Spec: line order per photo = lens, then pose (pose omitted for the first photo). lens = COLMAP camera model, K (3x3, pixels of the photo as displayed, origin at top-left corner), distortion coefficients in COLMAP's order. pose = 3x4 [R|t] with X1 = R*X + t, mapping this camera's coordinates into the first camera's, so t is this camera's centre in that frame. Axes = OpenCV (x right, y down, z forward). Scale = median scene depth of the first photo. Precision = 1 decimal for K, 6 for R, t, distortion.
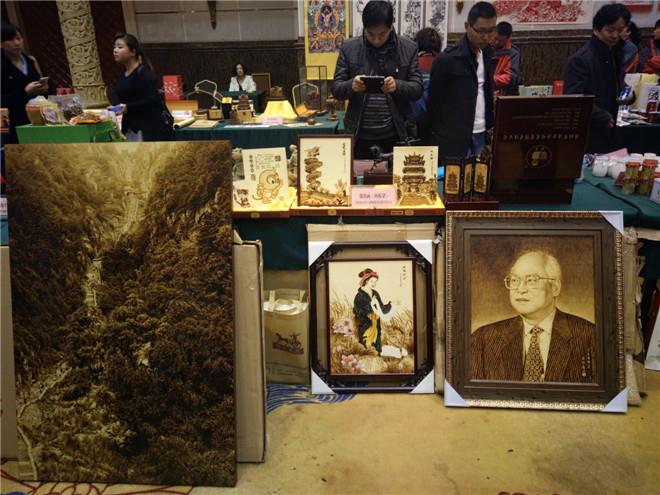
lens RADIAL K [[526.4, 0, 330.0], [0, 526.4, 247.5], [0, 0, 1]] dist [0.007351, 0.001665]
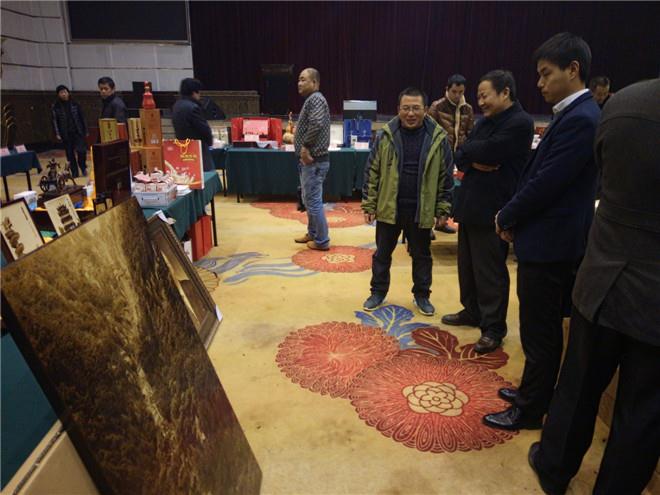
lens RADIAL K [[526.4, 0, 330.0], [0, 526.4, 247.5], [0, 0, 1]] dist [0.007351, 0.001665]
pose [[-0.097305, -0.252095, 0.962798, -1.169222], [0.356723, 0.894280, 0.270206, -0.244969], [-0.929129, 0.369745, 0.002911, 0.670251]]
